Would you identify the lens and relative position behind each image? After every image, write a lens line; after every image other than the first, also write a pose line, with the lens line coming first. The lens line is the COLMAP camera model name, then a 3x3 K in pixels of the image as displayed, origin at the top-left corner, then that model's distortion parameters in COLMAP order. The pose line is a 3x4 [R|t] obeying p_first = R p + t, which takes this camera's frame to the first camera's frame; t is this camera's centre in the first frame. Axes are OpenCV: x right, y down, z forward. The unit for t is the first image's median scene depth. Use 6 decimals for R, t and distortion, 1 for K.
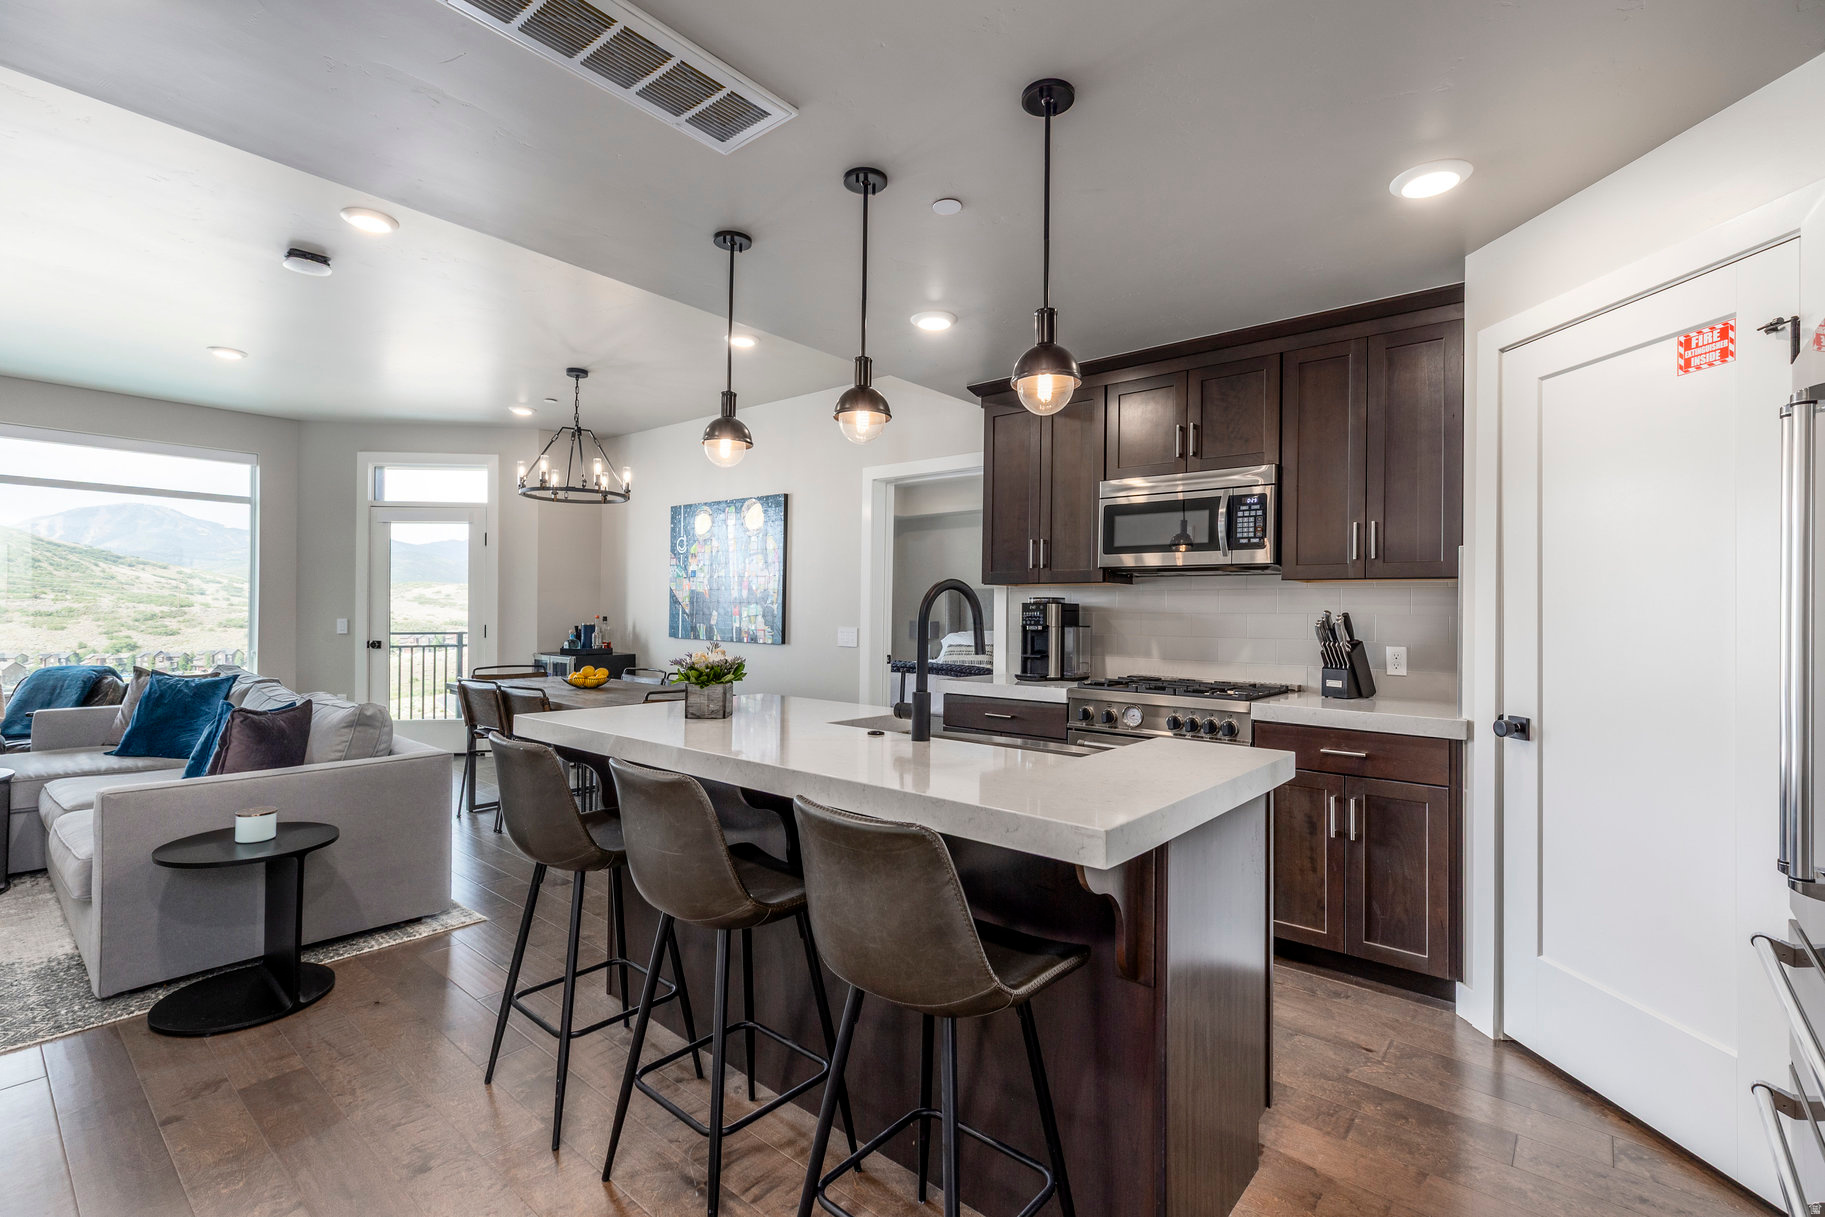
lens RADIAL K [[819.6, 0, 912.2], [0, 819.6, 602.7], [0, 0, 1]] dist [0.009898, 0.000396]
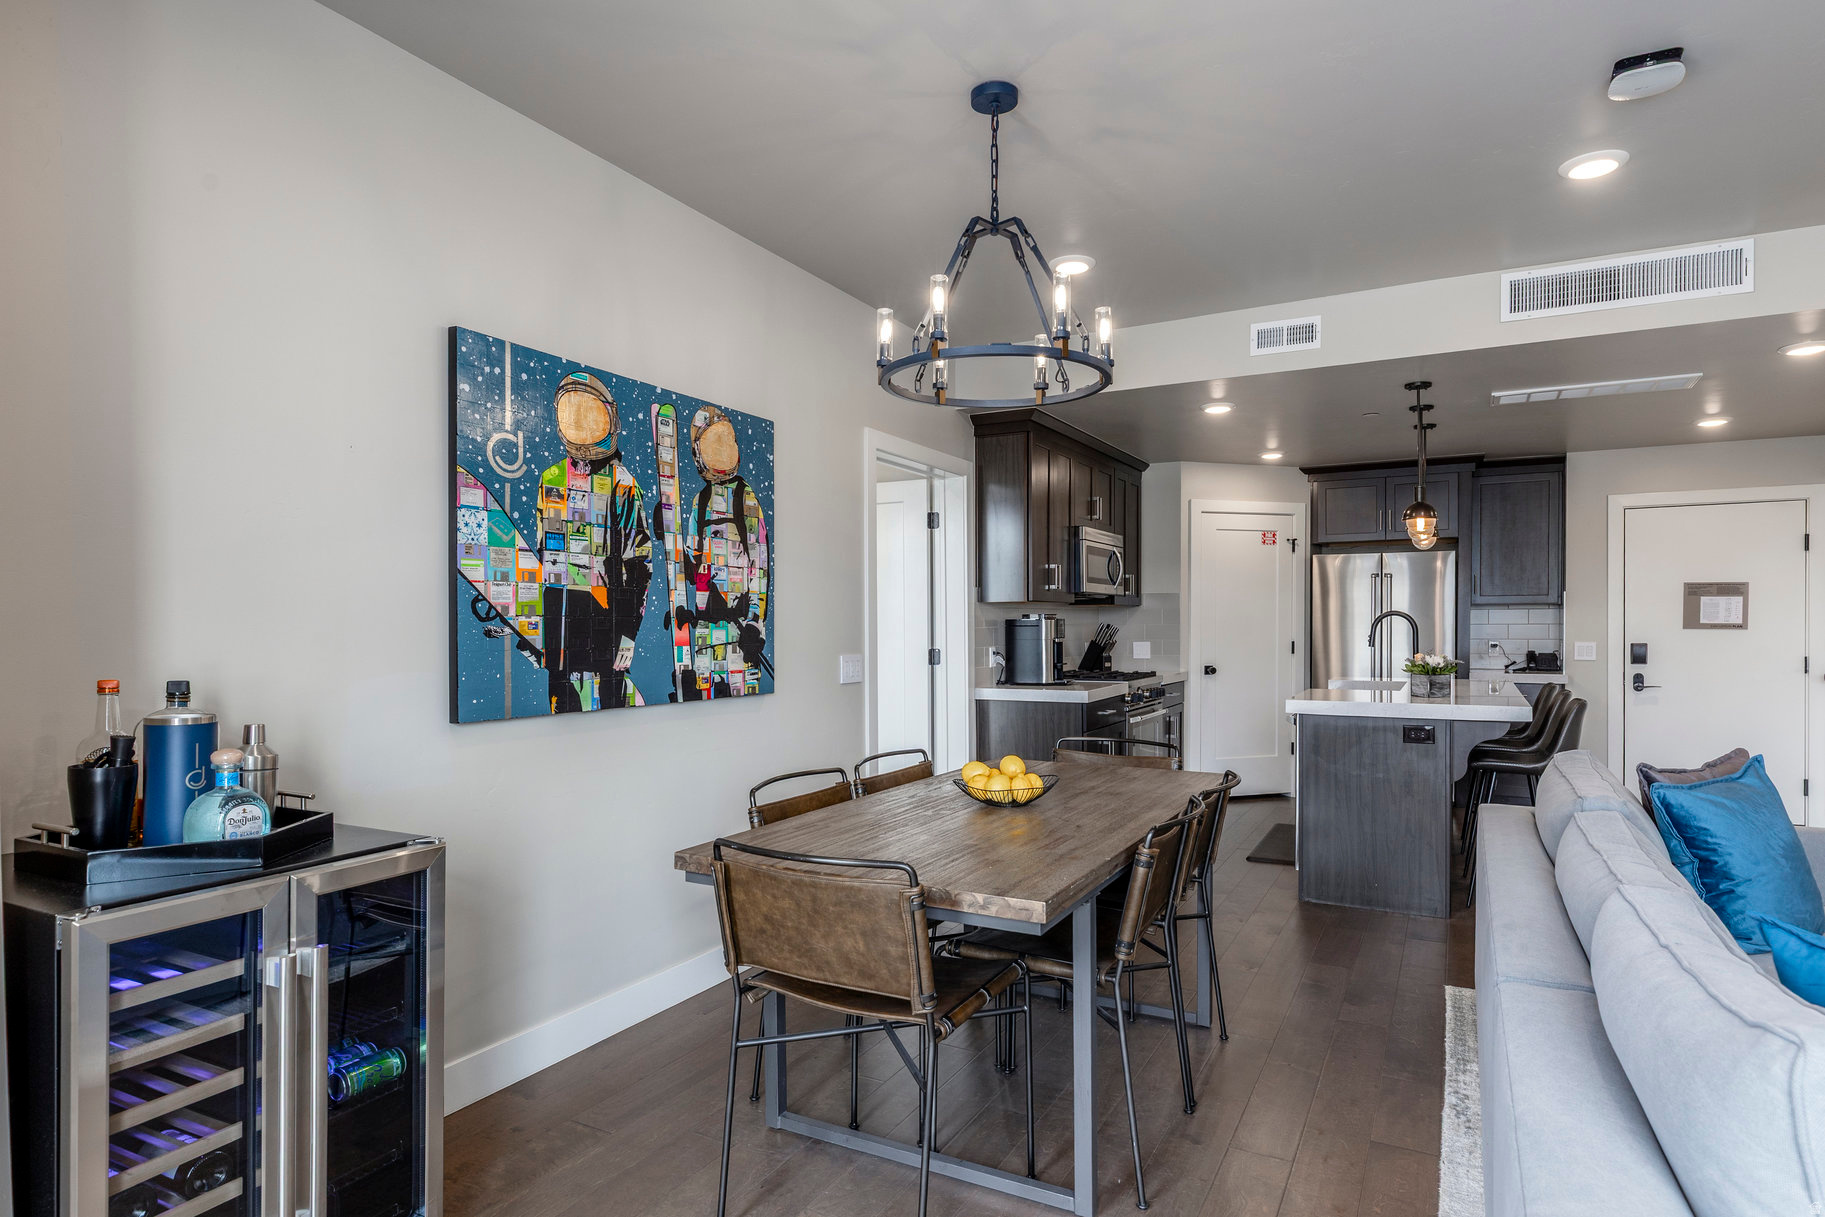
lens RADIAL K [[999.2, 0, 913.3], [0, 999.2, 636.5], [0, 0, 1]] dist [0.003069, -0.000152]
pose [[-0.206149, -0.024131, 0.978223, -1.032327], [-0.007713, 0.999705, 0.023035, -0.005015], [-0.978490, -0.002797, -0.206275, 1.282060]]
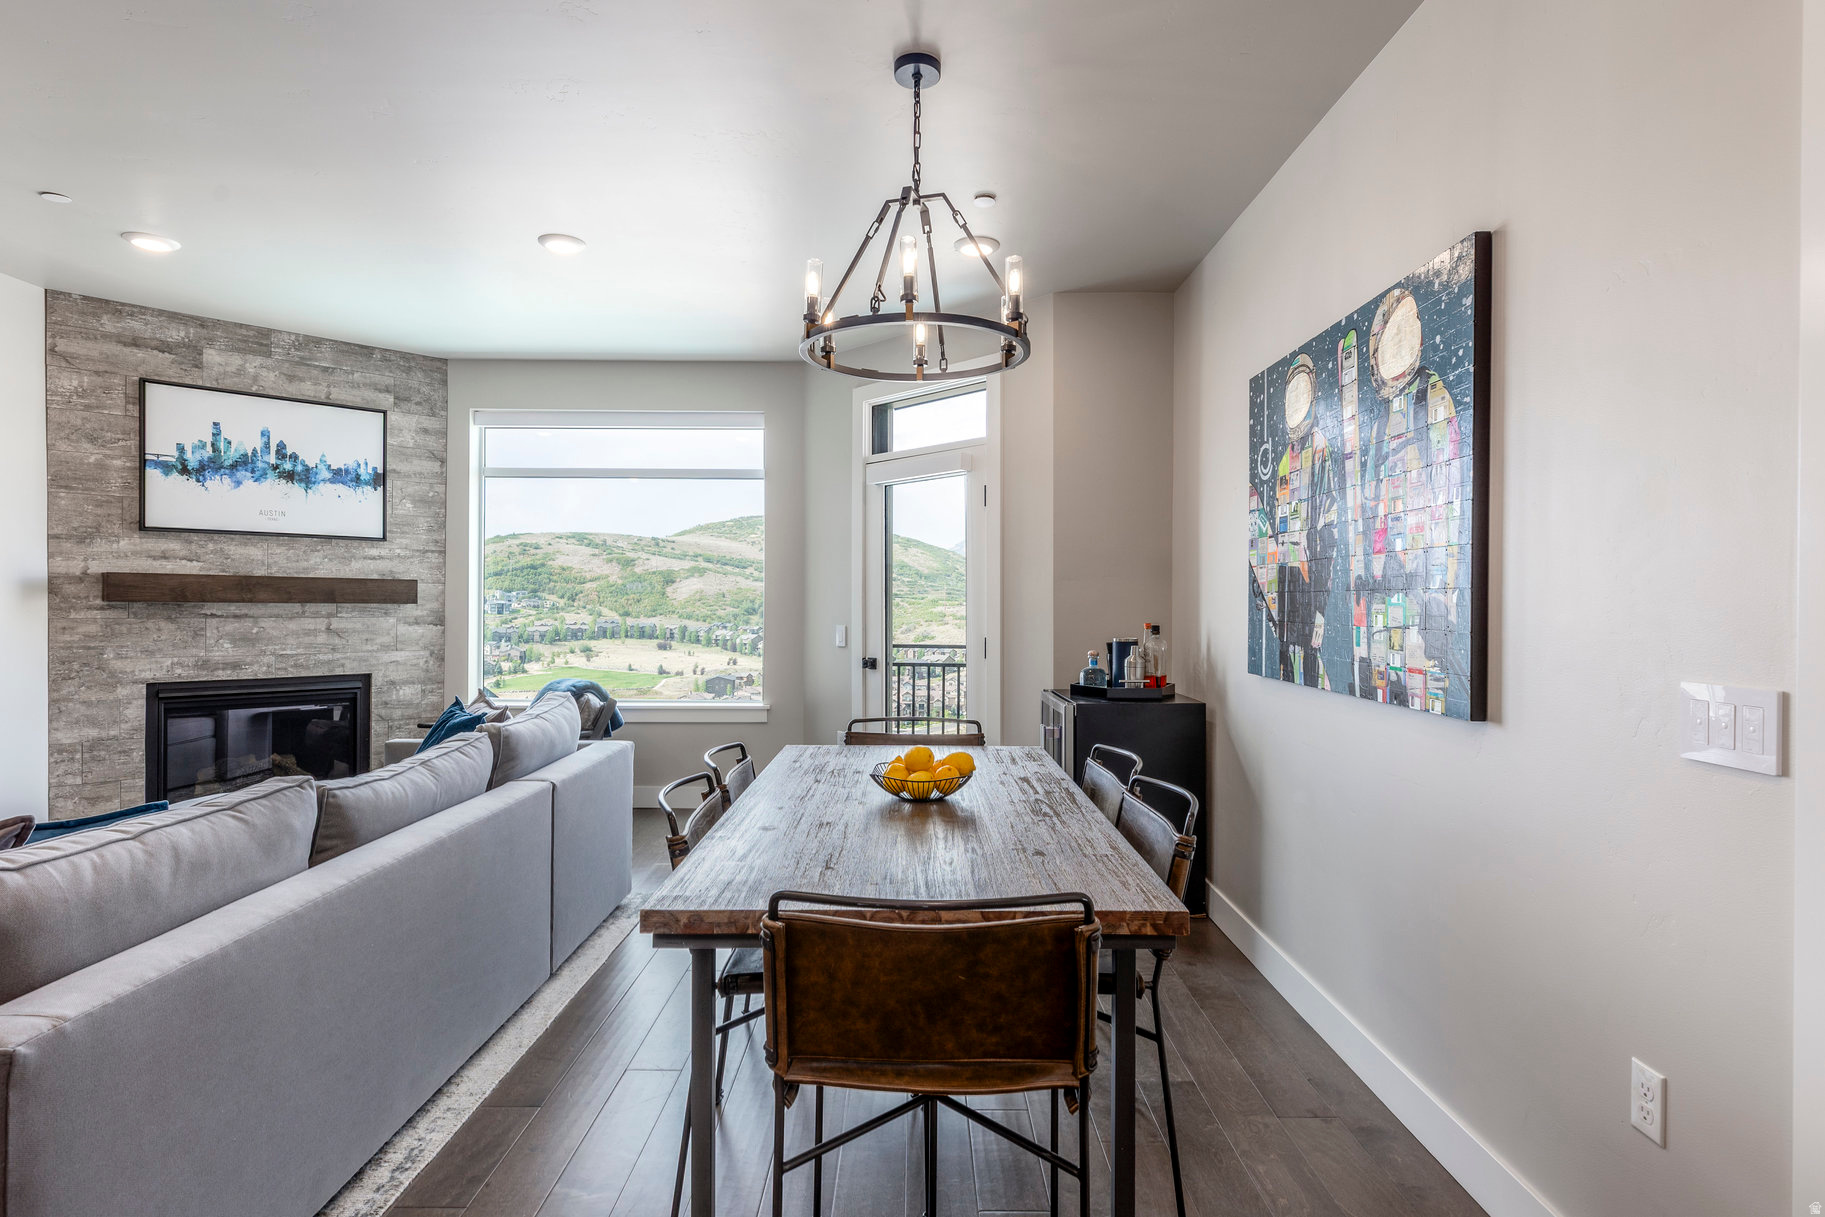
lens RADIAL K [[958.7, 0, 917.3], [0, 958.7, 602.7], [0, 0, 1]] dist [0.001165, 0.000571]
pose [[0.651732, -0.010035, -0.758383, -0.025026], [0.008586, 0.999946, -0.005853, 0.007623], [0.758401, -0.002697, 0.651783, 0.741460]]
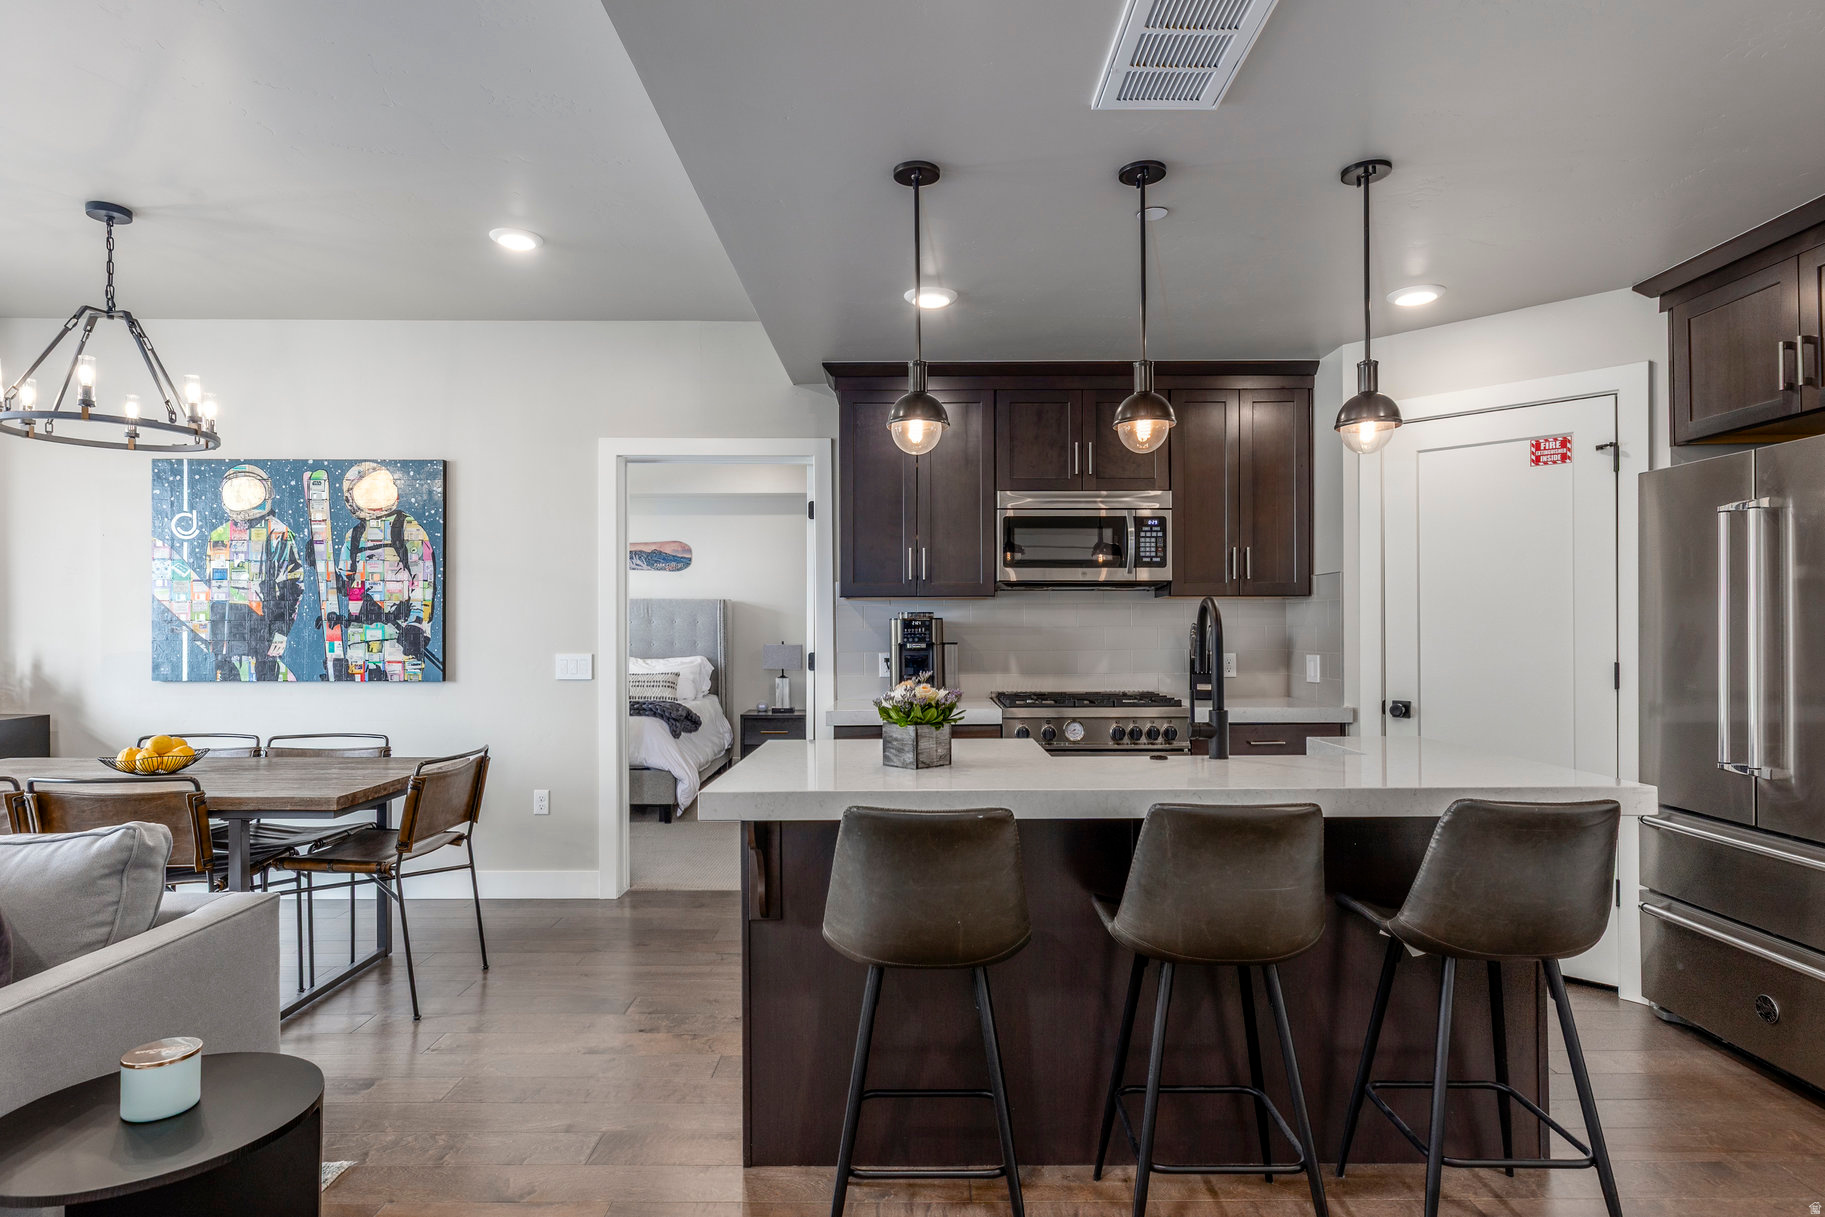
lens RADIAL K [[983.3, 0, 911.6], [0, 983.3, 627.7], [0, 0, 1]] dist [0.001470, 0.000902]
pose [[0.763647, -0.014509, 0.645471, -0.476240], [0.005894, 0.999862, 0.015503, -0.005362], [-0.645607, -0.008034, 0.763627, 0.150630]]
